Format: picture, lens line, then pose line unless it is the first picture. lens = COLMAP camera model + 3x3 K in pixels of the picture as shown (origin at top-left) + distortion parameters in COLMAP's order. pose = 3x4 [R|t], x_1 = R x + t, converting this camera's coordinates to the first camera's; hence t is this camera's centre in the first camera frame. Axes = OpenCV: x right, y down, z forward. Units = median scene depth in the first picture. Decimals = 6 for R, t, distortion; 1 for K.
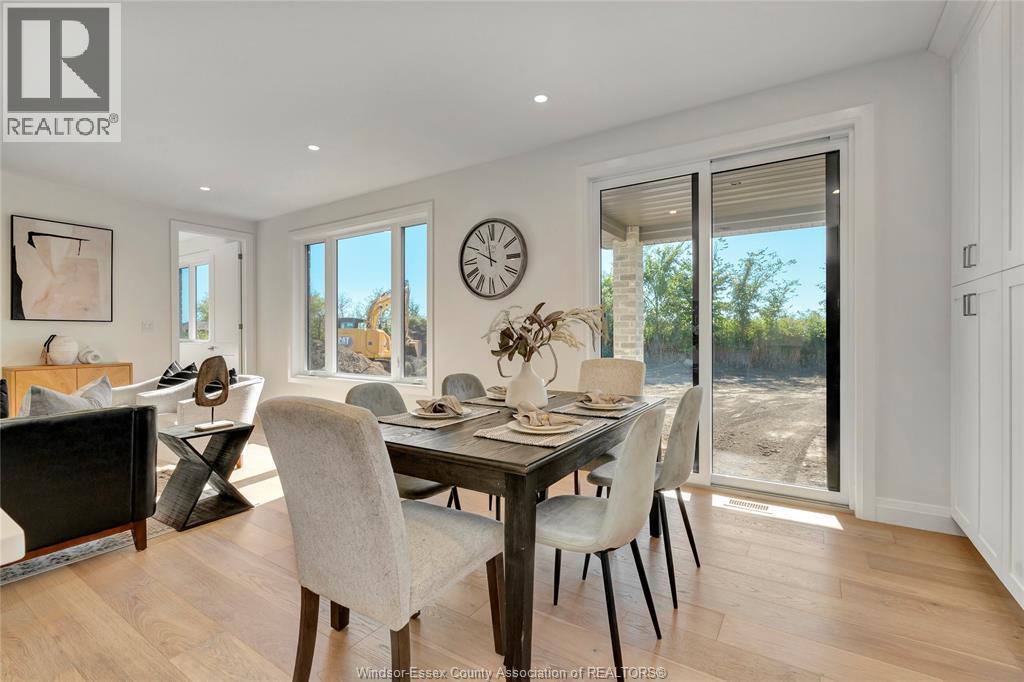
lens RADIAL K [[458.7, 0, 513.0], [0, 458.7, 334.3], [0, 0, 1]] dist [-0.002121, -0.000433]
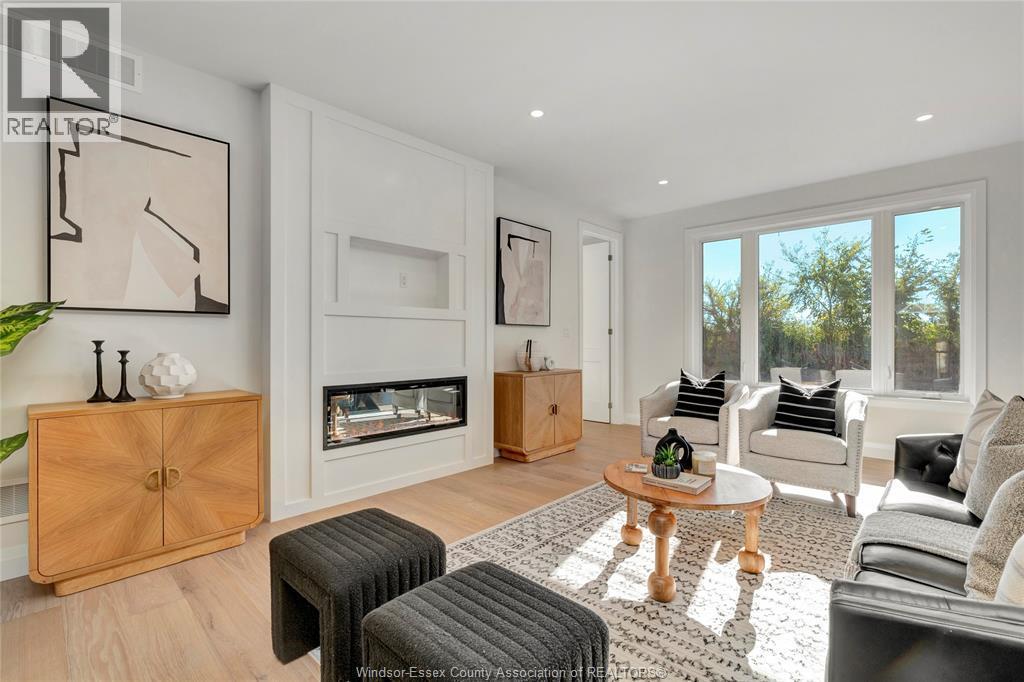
lens RADIAL K [[464.3, 0, 512.0], [0, 464.3, 341.0], [0, 0, 1]] dist [-0.005310, -0.000022]
pose [[0.983890, 0.002781, -0.178756, -0.847269], [-0.002705, 0.999996, 0.000667, 0.003101], [0.178757, -0.000173, 0.983893, 0.027478]]
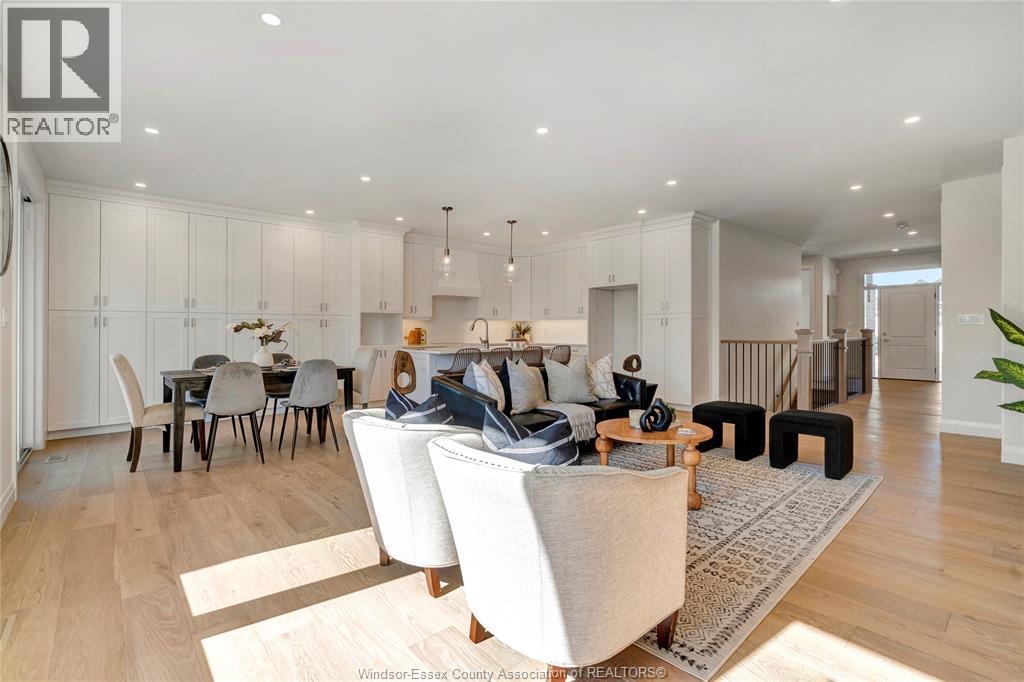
lens RADIAL K [[458.7, 0, 513.0], [0, 458.7, 334.3], [0, 0, 1]] dist [-0.002121, -0.000433]
pose [[-0.965474, 0.006470, 0.260419, -0.736656], [0.008825, 0.999930, 0.007877, 0.000085], [-0.260350, 0.009903, -0.965463, 1.233491]]
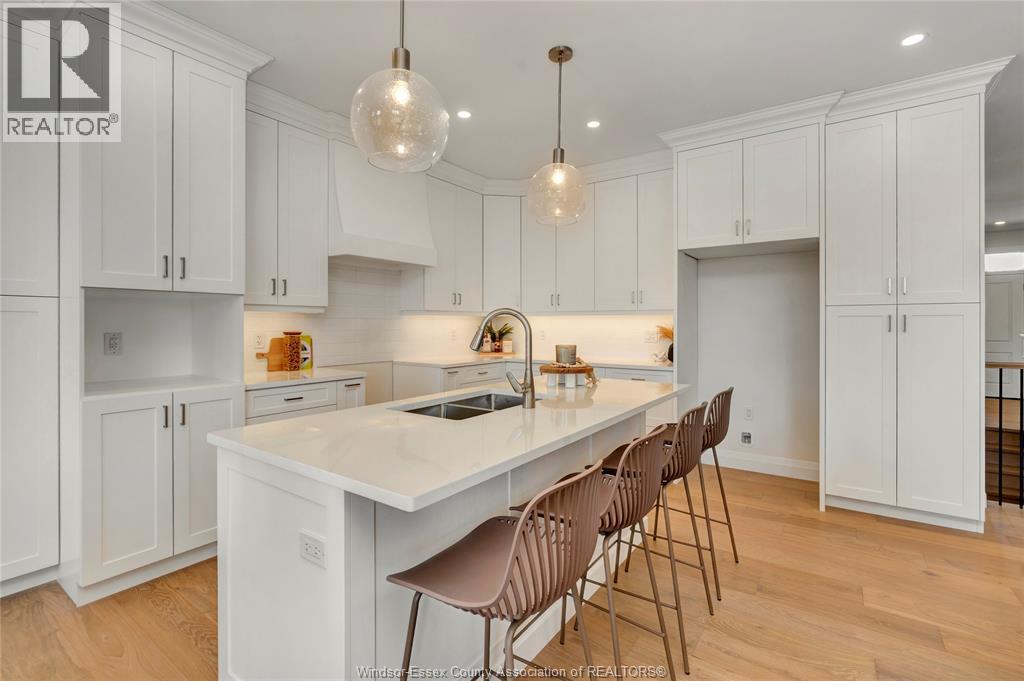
lens RADIAL K [[458.7, 0, 513.0], [0, 458.7, 333.8], [0, 0, 1]] dist [-0.002121, -0.000433]
pose [[-0.999631, 0.003872, 0.026888, -0.323981], [0.004494, 0.999723, 0.023119, -0.024541], [-0.026791, 0.023231, -0.999371, 0.401236]]
